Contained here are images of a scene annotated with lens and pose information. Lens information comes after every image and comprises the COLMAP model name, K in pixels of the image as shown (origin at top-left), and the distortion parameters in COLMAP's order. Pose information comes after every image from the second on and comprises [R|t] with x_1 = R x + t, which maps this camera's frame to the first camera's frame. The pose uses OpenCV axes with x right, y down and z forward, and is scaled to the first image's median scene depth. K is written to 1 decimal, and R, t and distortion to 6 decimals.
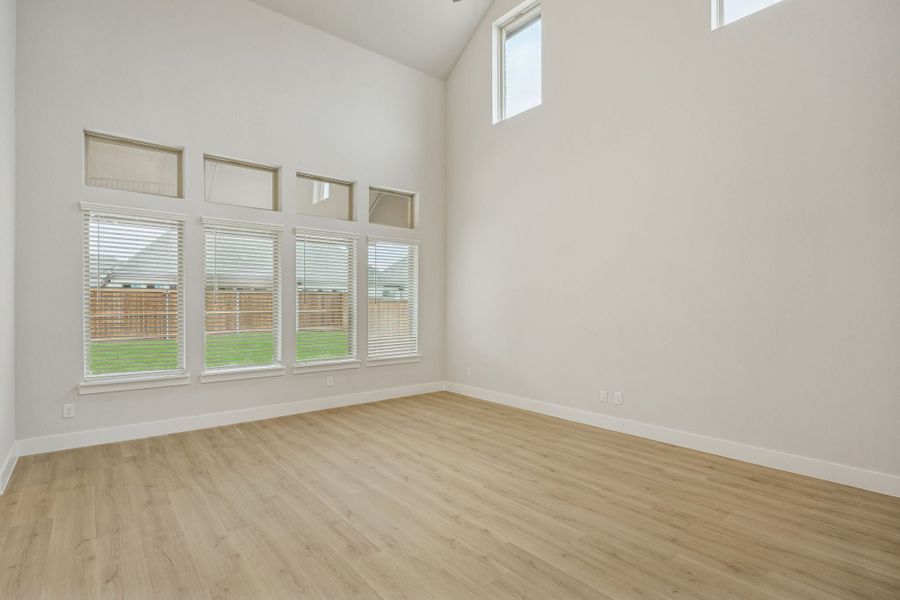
lens RADIAL K [[454.8, 0, 446.8], [0, 454.8, 305.3], [0, 0, 1]] dist [-0.007313, 0.002294]
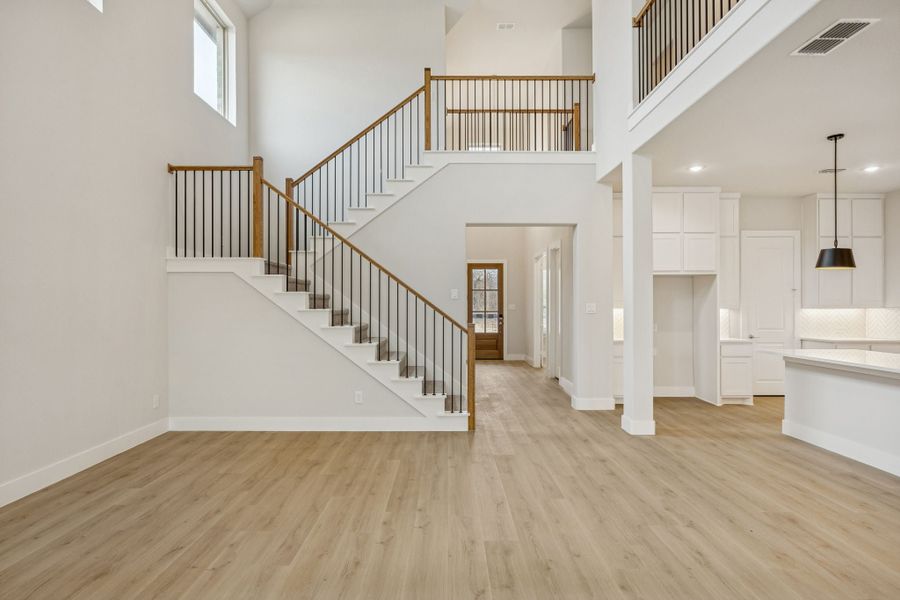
lens RADIAL K [[478.0, 0, 449.3], [0, 478.0, 301.0], [0, 0, 1]] dist [0.003030, -0.001017]
pose [[-0.775800, -0.002185, 0.630975, -0.617440], [-0.004994, 0.999984, -0.002677, -0.005209], [-0.630959, -0.005228, -0.775799, 1.522743]]
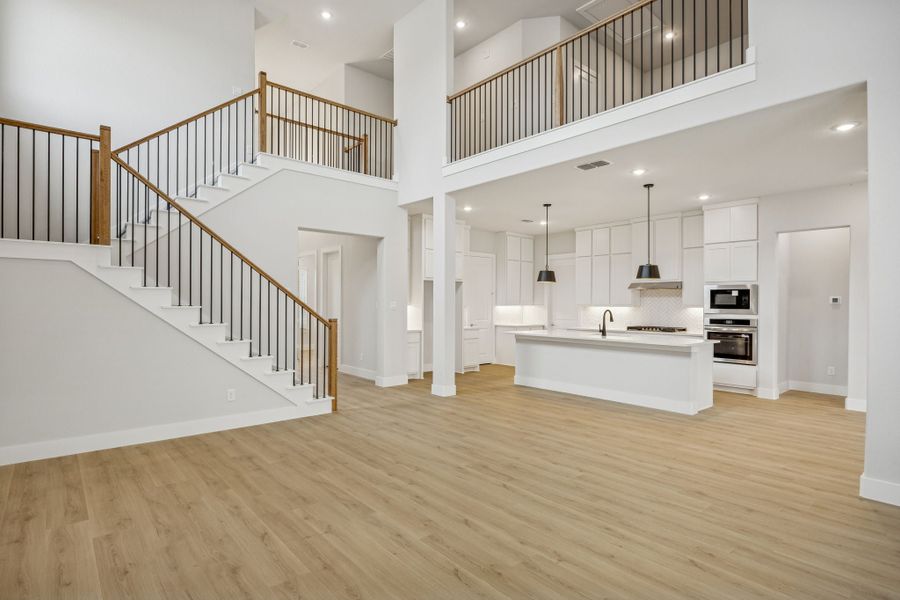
lens RADIAL K [[454.8, 0, 448.4], [0, 454.8, 300.5], [0, 0, 1]] dist [-0.007313, 0.002294]
pose [[-0.999645, -0.012718, -0.023394, -0.037042], [-0.012612, 0.999909, -0.004695, -0.001480], [0.023452, -0.004398, -0.999715, 2.009393]]
